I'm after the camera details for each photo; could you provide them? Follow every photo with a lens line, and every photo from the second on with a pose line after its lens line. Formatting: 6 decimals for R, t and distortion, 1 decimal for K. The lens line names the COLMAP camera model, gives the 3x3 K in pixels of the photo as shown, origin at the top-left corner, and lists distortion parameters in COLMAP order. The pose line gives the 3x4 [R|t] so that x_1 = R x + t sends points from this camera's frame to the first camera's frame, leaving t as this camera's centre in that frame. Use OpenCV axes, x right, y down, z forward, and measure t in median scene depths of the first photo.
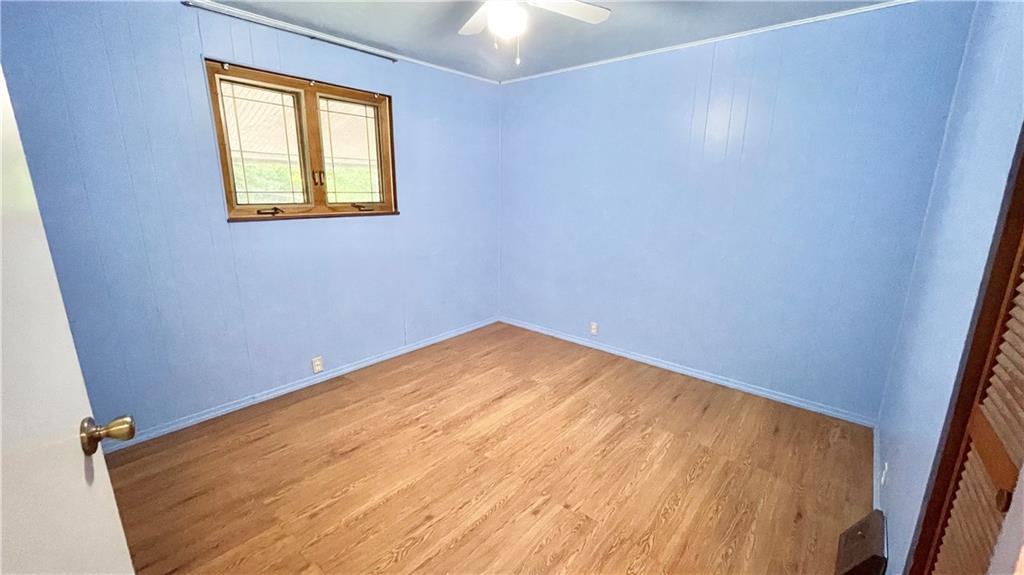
lens RADIAL K [[411.0, 0, 511.1], [0, 411.0, 286.9], [0, 0, 1]] dist [0.000863, 0.000316]
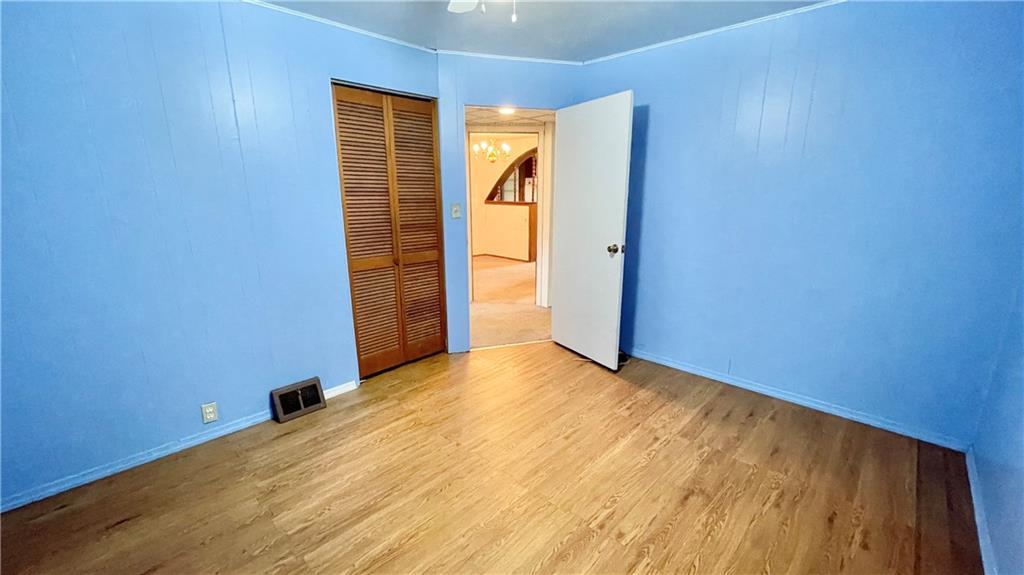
lens RADIAL K [[411.0, 0, 512.4], [0, 411.0, 287.8], [0, 0, 1]] dist [0.000863, 0.000316]
pose [[-0.998724, -0.017589, 0.047345, -0.063789], [0.005329, 0.895471, 0.445088, -0.365836], [-0.050225, 0.444772, -0.894234, 1.584560]]
